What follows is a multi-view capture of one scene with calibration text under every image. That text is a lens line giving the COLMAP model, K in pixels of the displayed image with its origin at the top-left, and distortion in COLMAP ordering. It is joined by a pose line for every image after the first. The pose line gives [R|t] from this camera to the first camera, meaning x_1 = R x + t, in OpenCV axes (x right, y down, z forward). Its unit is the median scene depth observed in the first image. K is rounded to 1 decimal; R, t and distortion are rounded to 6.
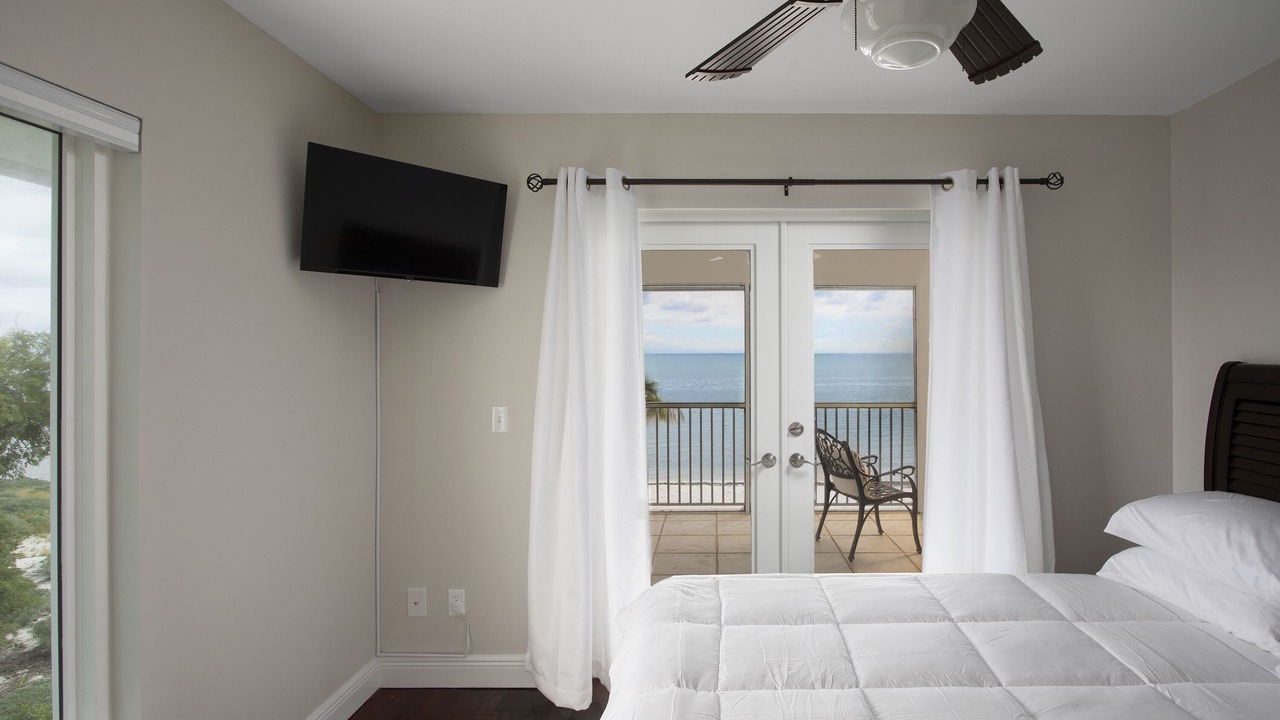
lens RADIAL K [[640.8, 0, 641.0], [0, 640.8, 354.7], [0, 0, 1]] dist [-0.006135, -0.000446]
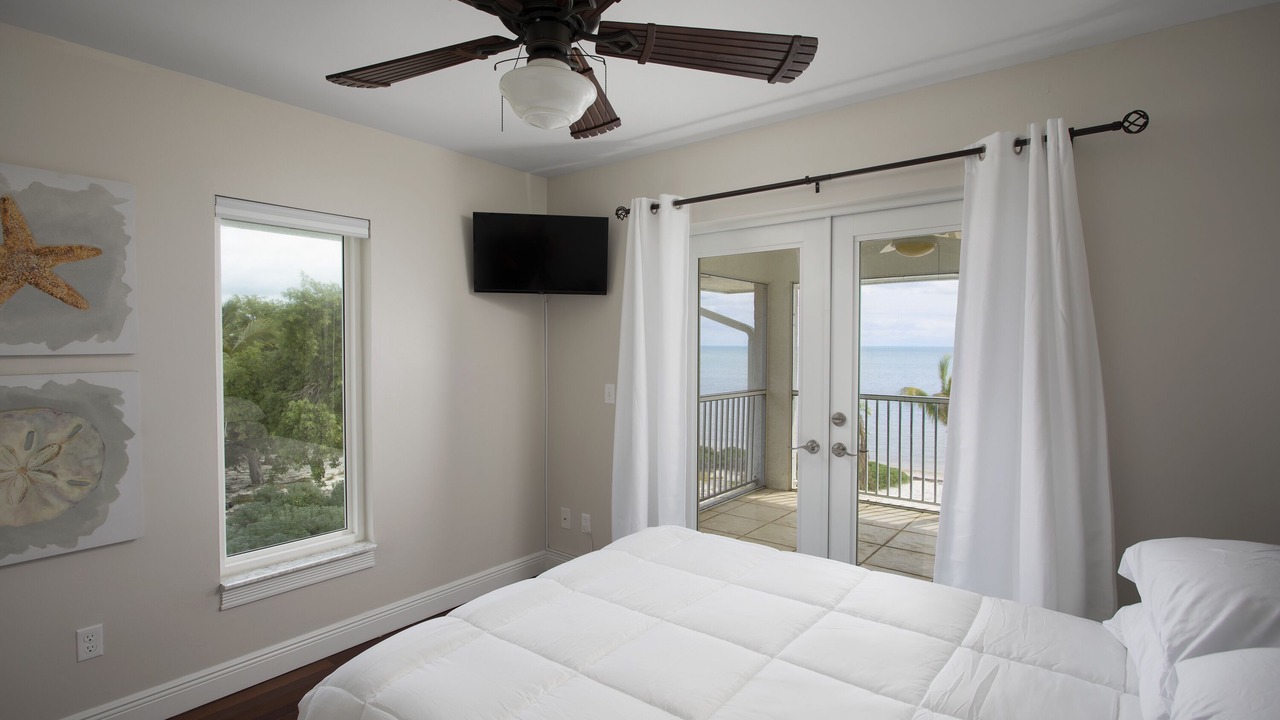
lens RADIAL K [[640.8, 0, 637.3], [0, 640.8, 365.7], [0, 0, 1]] dist [-0.006135, -0.000446]
pose [[0.762658, 0.023719, -0.646366, 0.687355], [-0.001048, 0.999371, 0.035437, -0.005490], [0.646801, -0.026349, 0.762204, 0.018691]]
